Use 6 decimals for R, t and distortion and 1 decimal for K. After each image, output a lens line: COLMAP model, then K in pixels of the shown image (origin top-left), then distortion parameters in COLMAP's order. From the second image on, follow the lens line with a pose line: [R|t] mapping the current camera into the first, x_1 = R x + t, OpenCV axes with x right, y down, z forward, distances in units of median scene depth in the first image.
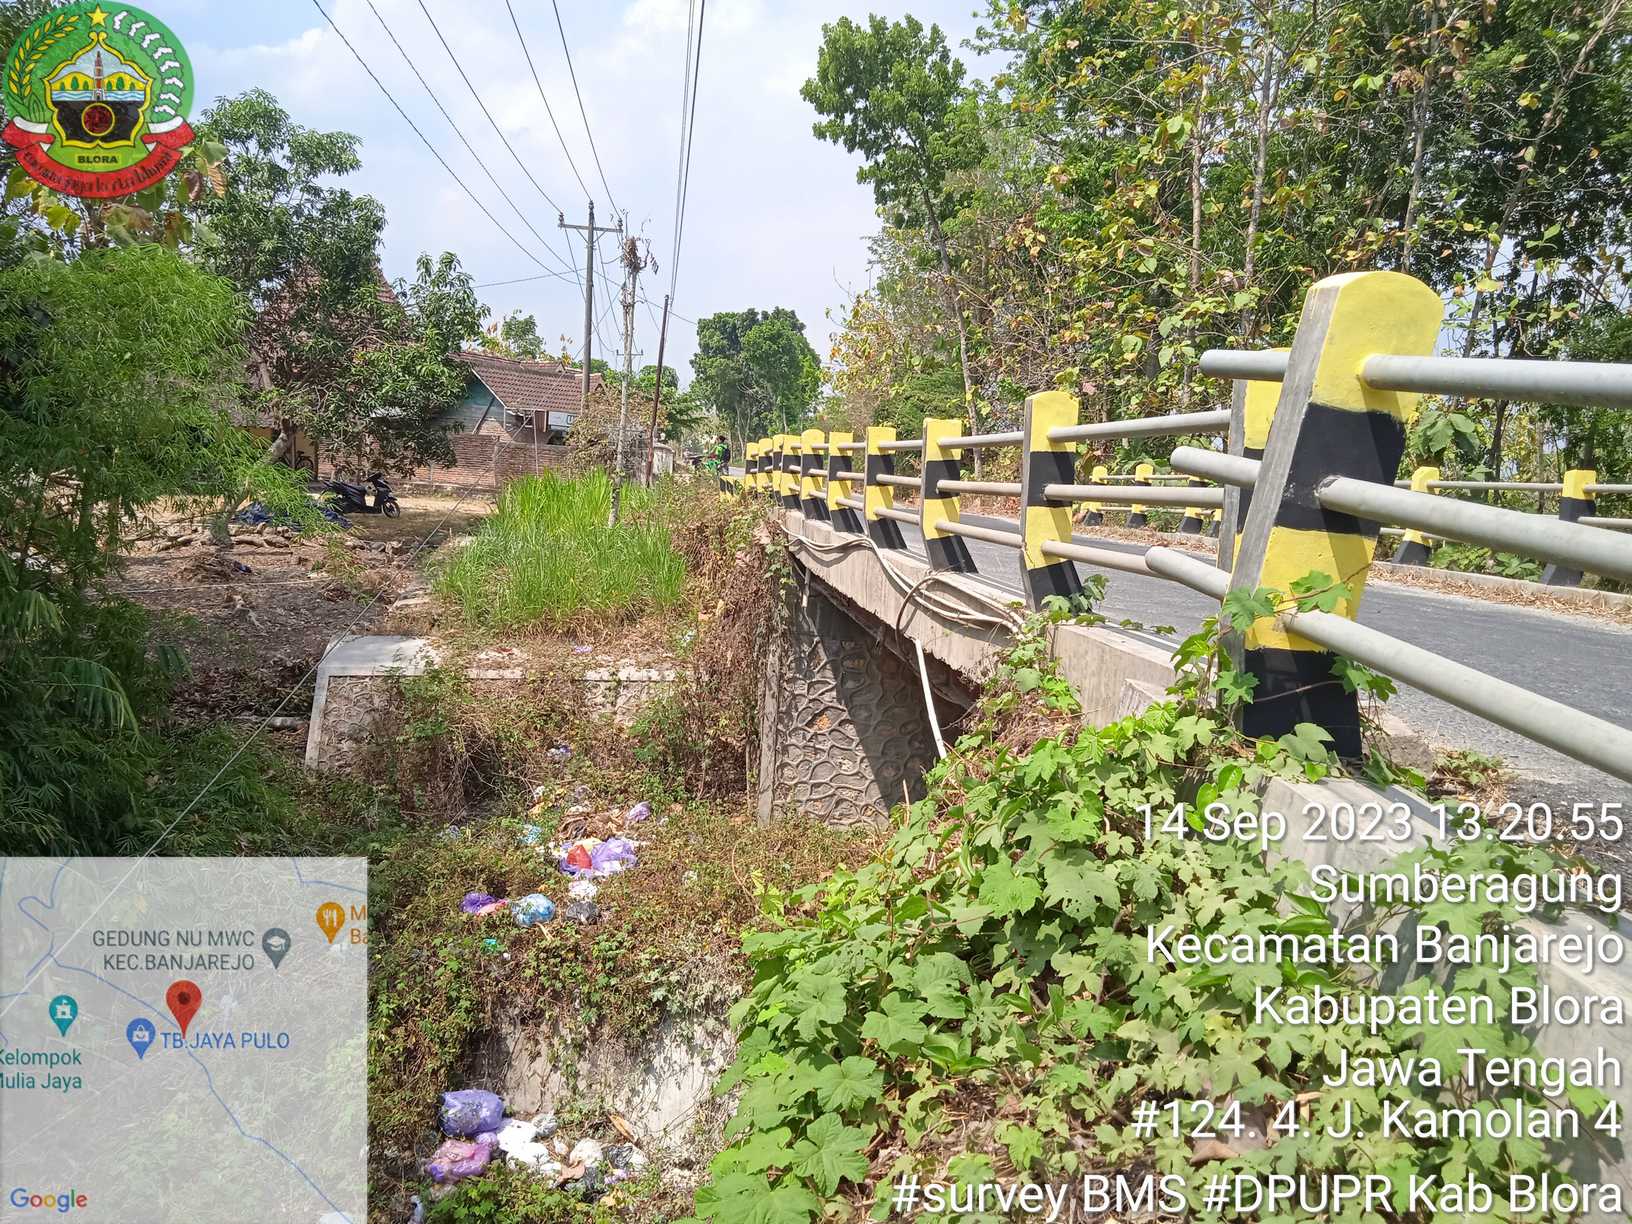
lens RADIAL K [[1323.5, 0, 817.7], [0, 1323.5, 615.9], [0, 0, 1]] dist [0.046178, -0.039533]
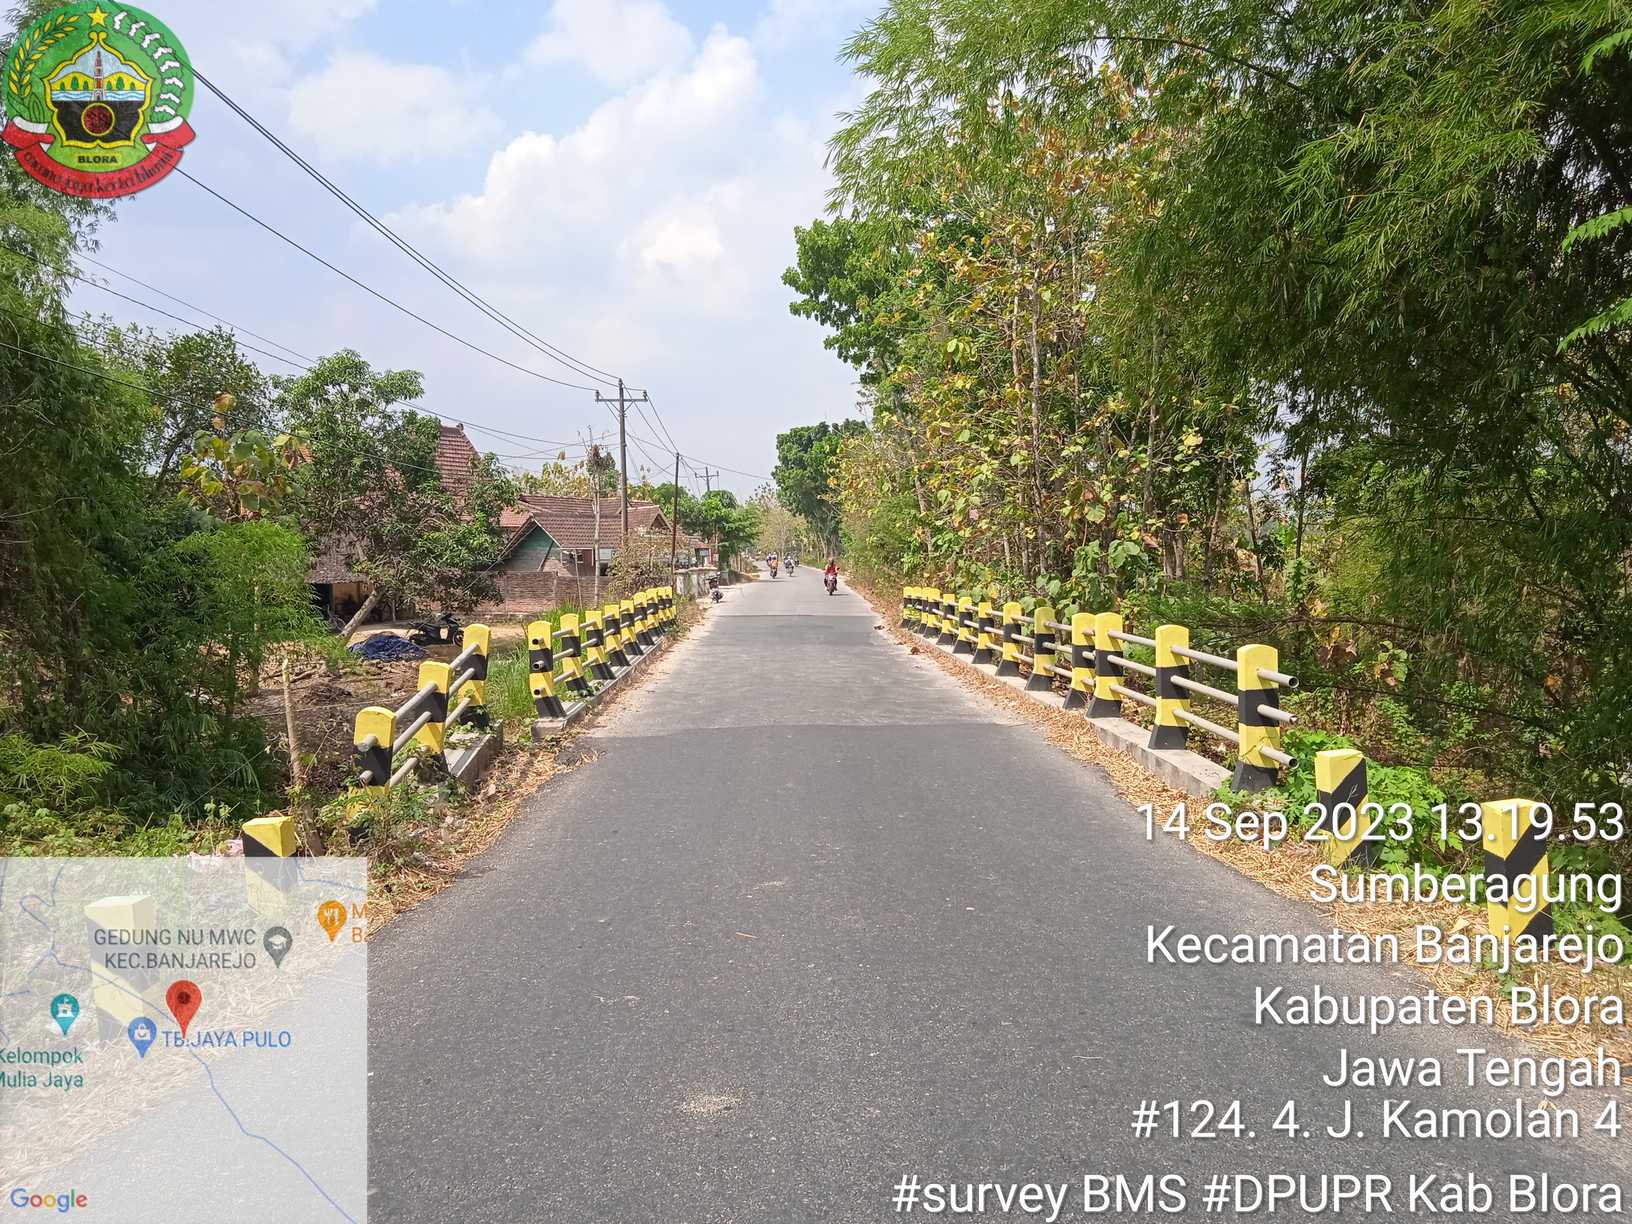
lens RADIAL K [[1323.5, 0, 818.6], [0, 1323.5, 610.6], [0, 0, 1]] dist [0.046178, -0.039533]
pose [[0.993485, -0.065487, -0.093266, 0.127609], [0.058636, 0.995504, -0.074394, 0.007365], [0.097719, 0.068440, 0.992858, -0.220292]]
